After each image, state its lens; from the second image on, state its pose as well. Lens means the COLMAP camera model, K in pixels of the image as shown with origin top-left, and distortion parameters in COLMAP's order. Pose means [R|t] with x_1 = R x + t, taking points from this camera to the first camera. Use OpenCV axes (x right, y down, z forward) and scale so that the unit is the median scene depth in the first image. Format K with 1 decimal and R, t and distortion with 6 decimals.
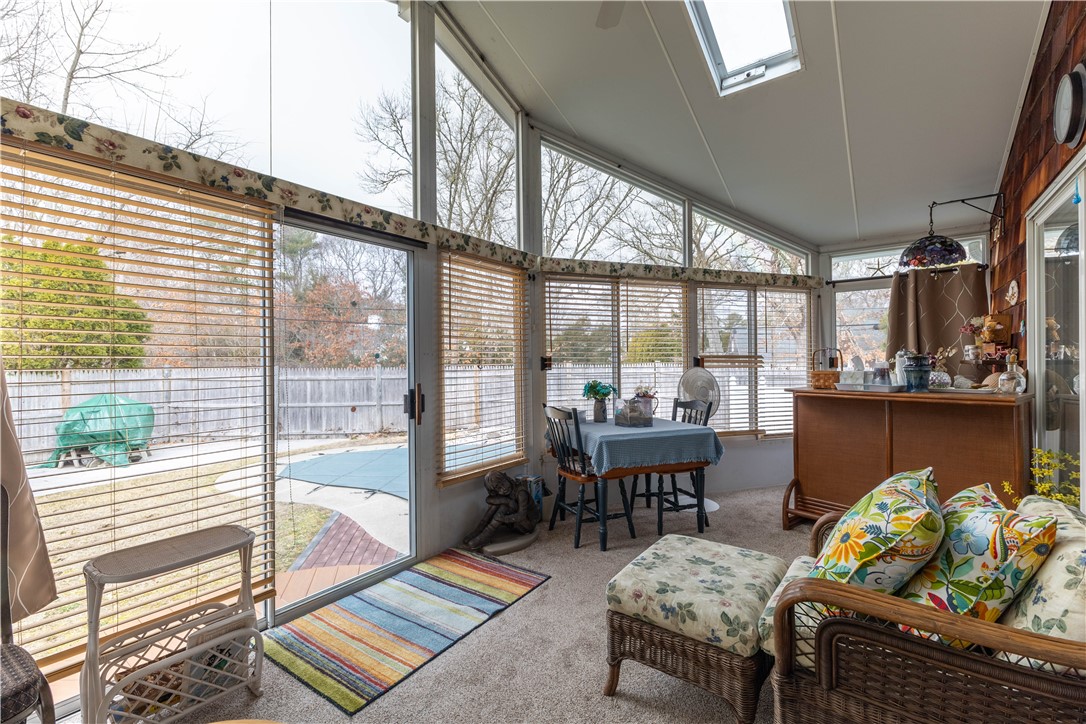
lens RADIAL K [[467.4, 0, 539.5], [0, 467.4, 366.8], [0, 0, 1]] dist [0.004845, -0.001380]
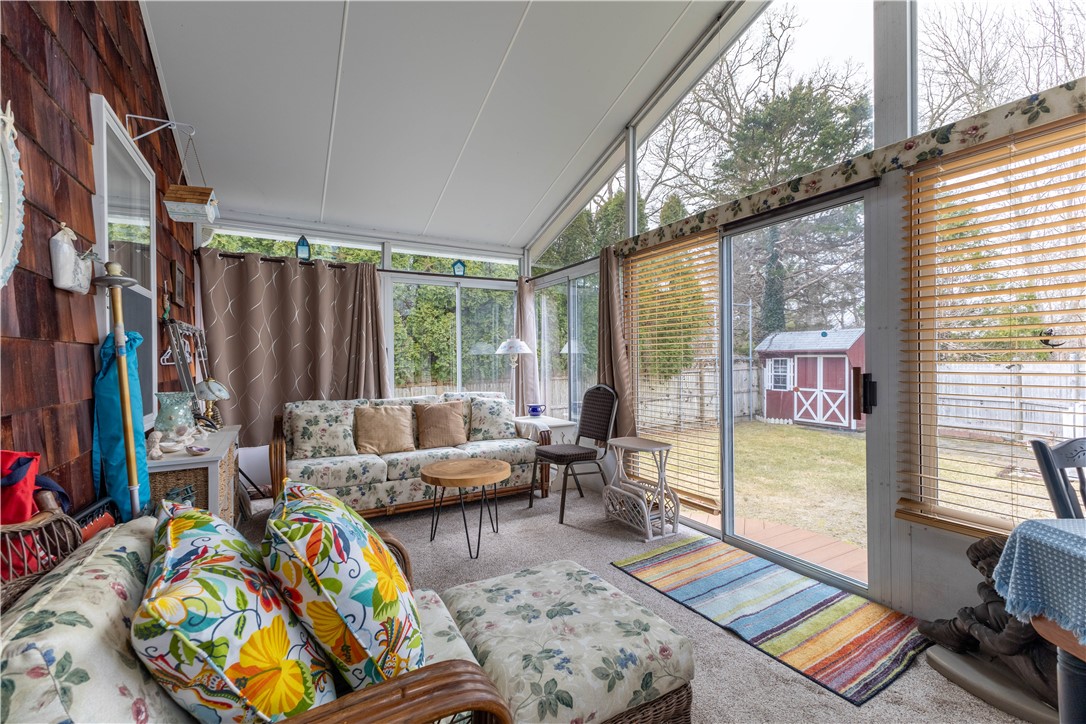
lens RADIAL K [[467.4, 0, 538.9], [0, 467.4, 357.6], [0, 0, 1]] dist [0.004845, -0.001380]
pose [[-0.411777, 0.020490, -0.911054, 0.753003], [0.013971, 0.999772, 0.016170, -0.000305], [0.911177, -0.006070, -0.411969, 0.934616]]
